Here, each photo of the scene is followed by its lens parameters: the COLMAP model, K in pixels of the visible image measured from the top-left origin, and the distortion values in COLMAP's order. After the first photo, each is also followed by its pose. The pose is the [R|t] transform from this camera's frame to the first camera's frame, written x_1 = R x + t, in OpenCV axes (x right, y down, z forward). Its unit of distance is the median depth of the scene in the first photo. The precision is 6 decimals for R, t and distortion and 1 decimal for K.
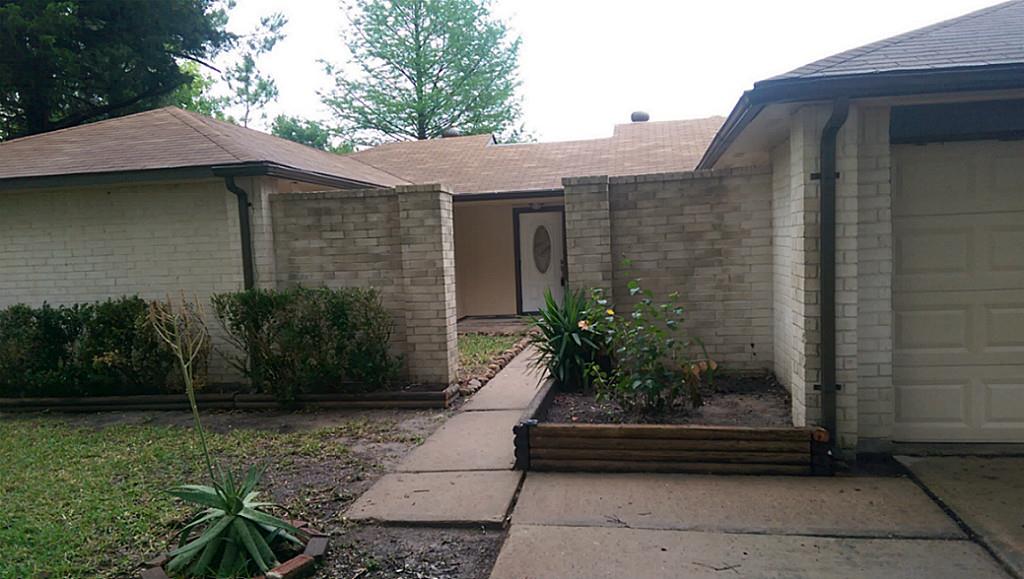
lens RADIAL K [[726.8, 0, 516.5], [0, 726.8, 311.8], [0, 0, 1]] dist [0.099340, -0.129314]
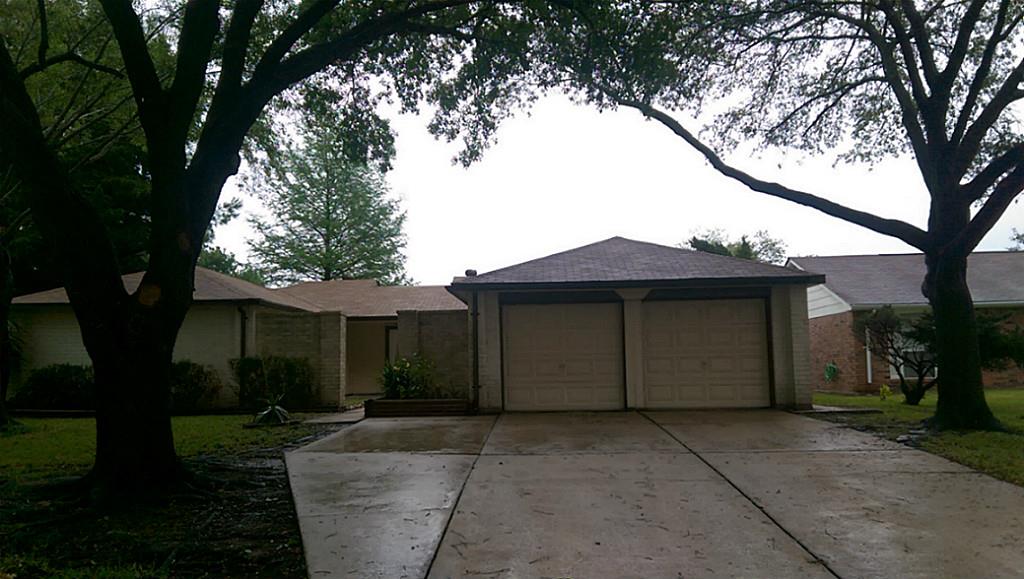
lens RADIAL K [[726.8, 0, 516.5], [0, 726.8, 311.8], [0, 0, 1]] dist [0.099340, -0.129314]
pose [[0.989839, 0.037193, 0.137244, 0.109236], [-0.011852, 0.983408, -0.181022, 0.205185], [-0.141699, 0.177556, 0.973856, -1.142733]]
